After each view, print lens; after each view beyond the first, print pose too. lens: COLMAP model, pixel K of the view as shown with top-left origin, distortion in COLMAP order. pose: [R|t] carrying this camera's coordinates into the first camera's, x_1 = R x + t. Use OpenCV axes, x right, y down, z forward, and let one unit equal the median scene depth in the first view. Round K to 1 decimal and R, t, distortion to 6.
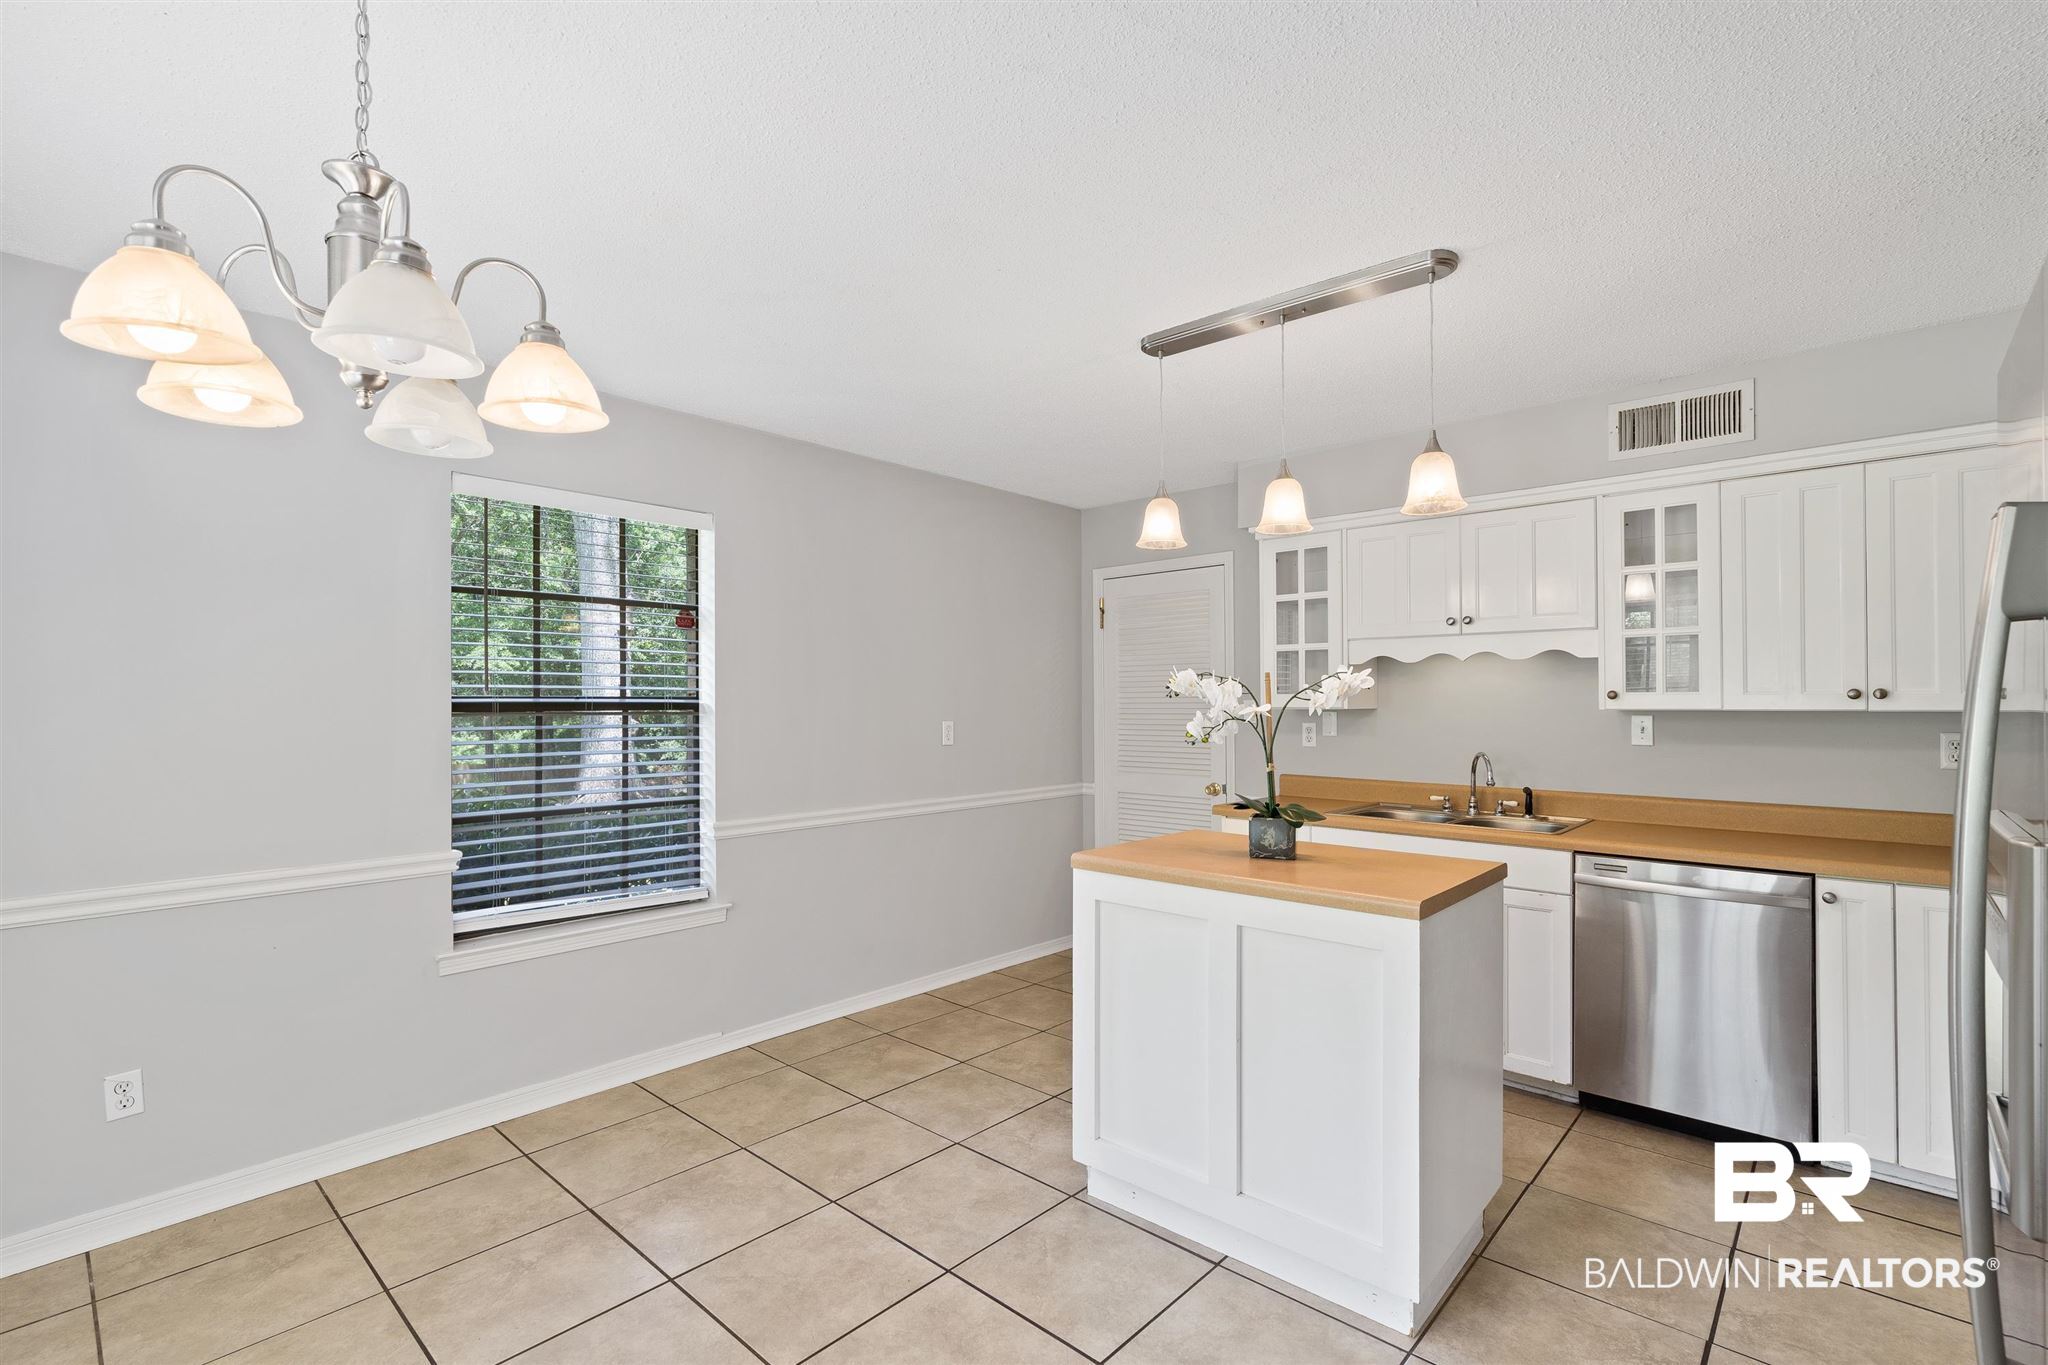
lens RADIAL K [[931.5, 0, 1032.3], [0, 931.5, 694.5], [0, 0, 1]] dist [-0.005430, 0.000360]
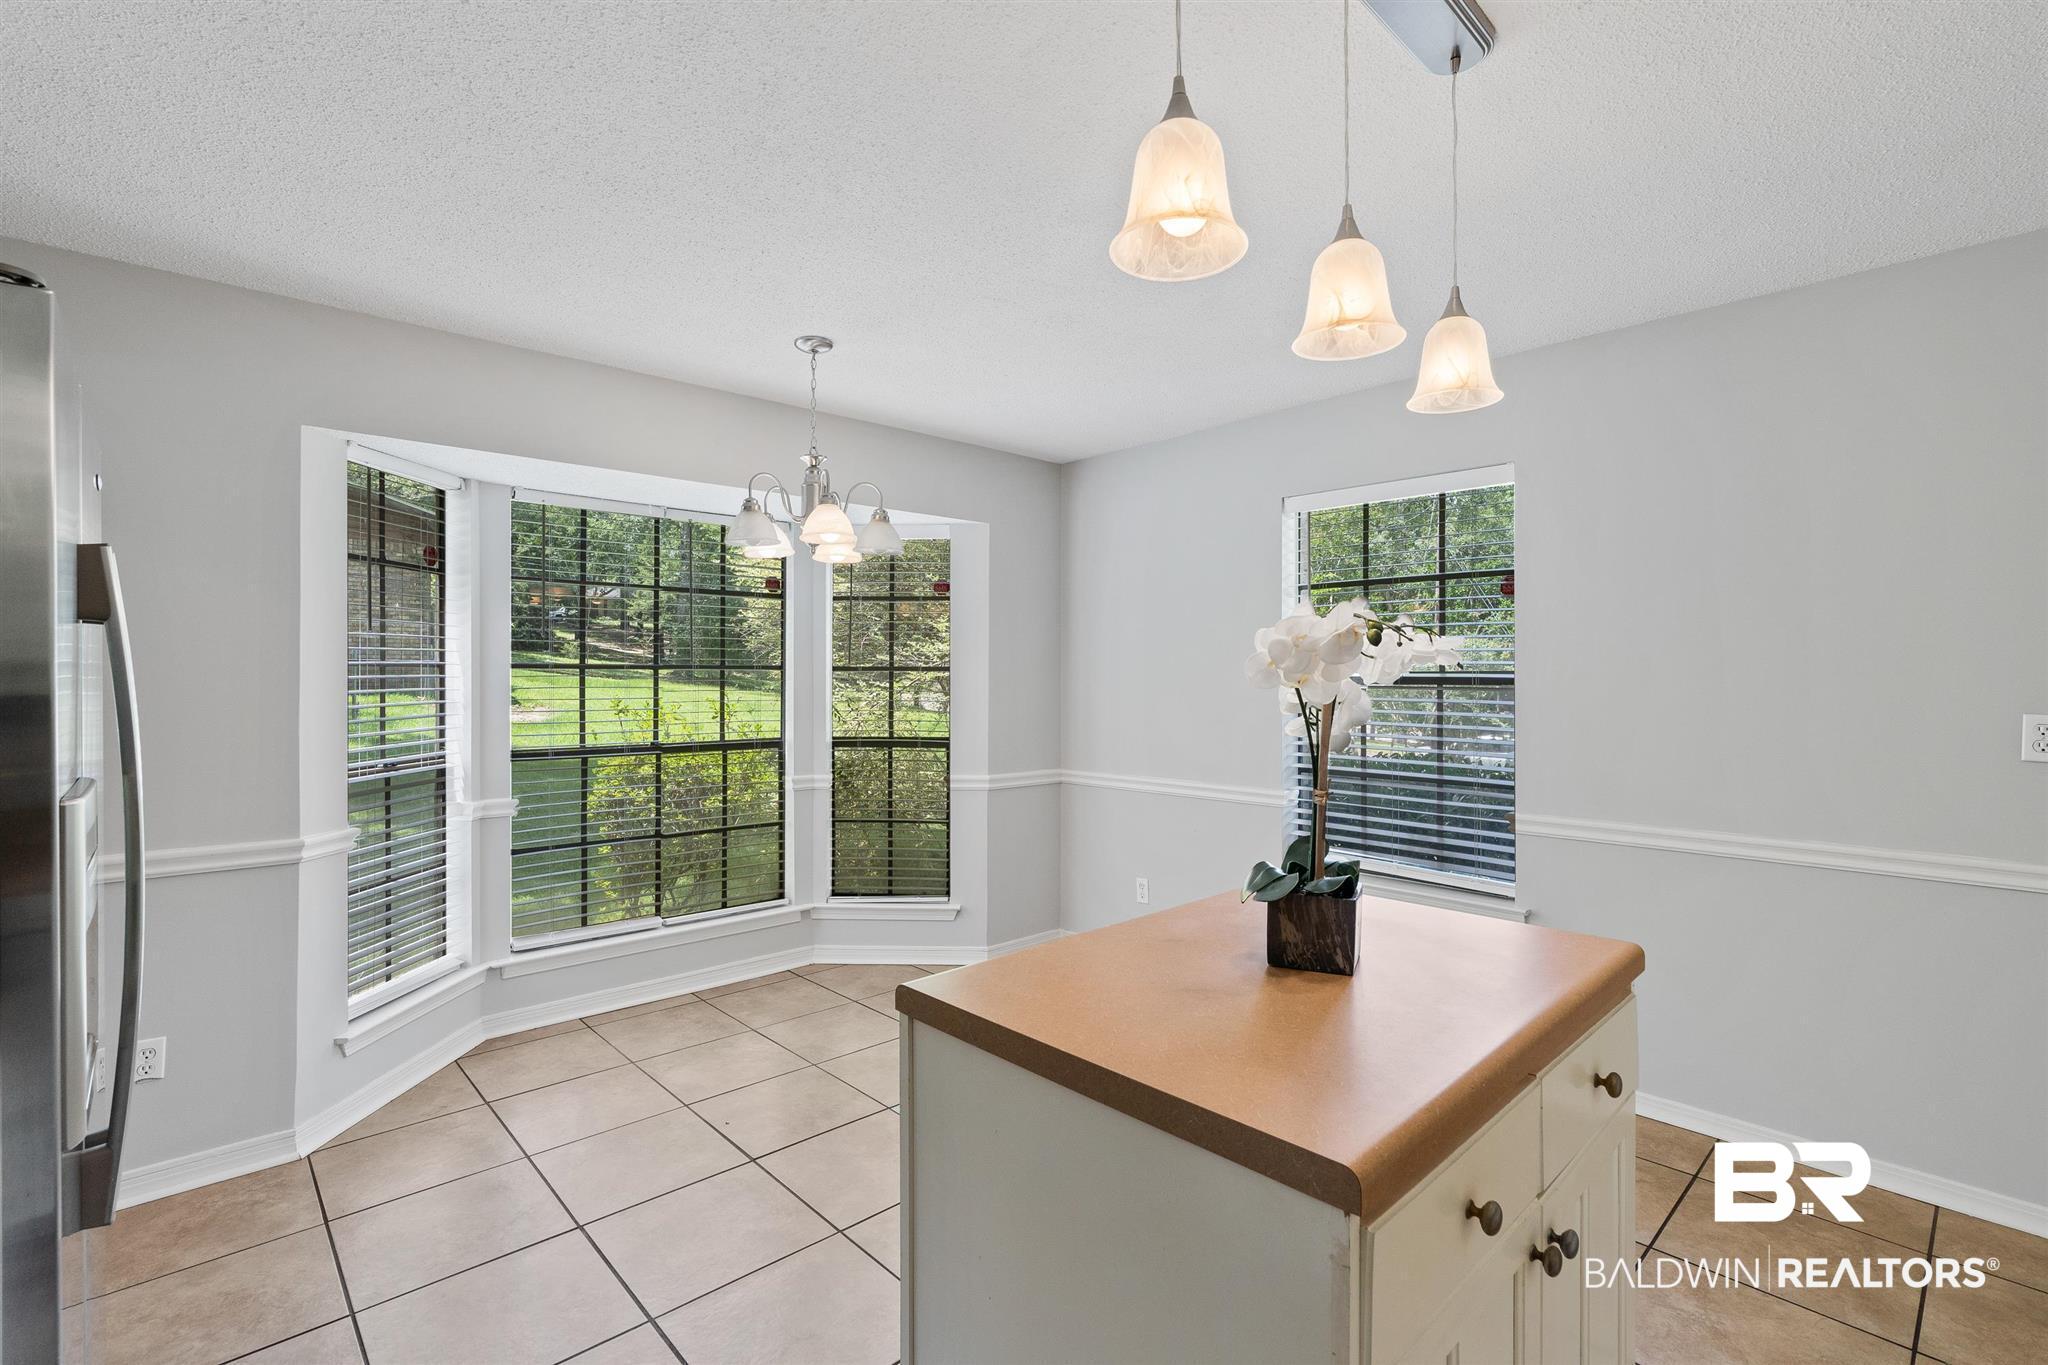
lens RADIAL K [[931.5, 0, 1033.6], [0, 931.5, 675.9], [0, 0, 1]] dist [-0.005430, 0.000360]
pose [[-0.087412, 0.003429, -0.996166, 0.636727], [0.008253, 0.999962, 0.002718, 0.000345], [0.996138, -0.007983, -0.087437, 0.689226]]
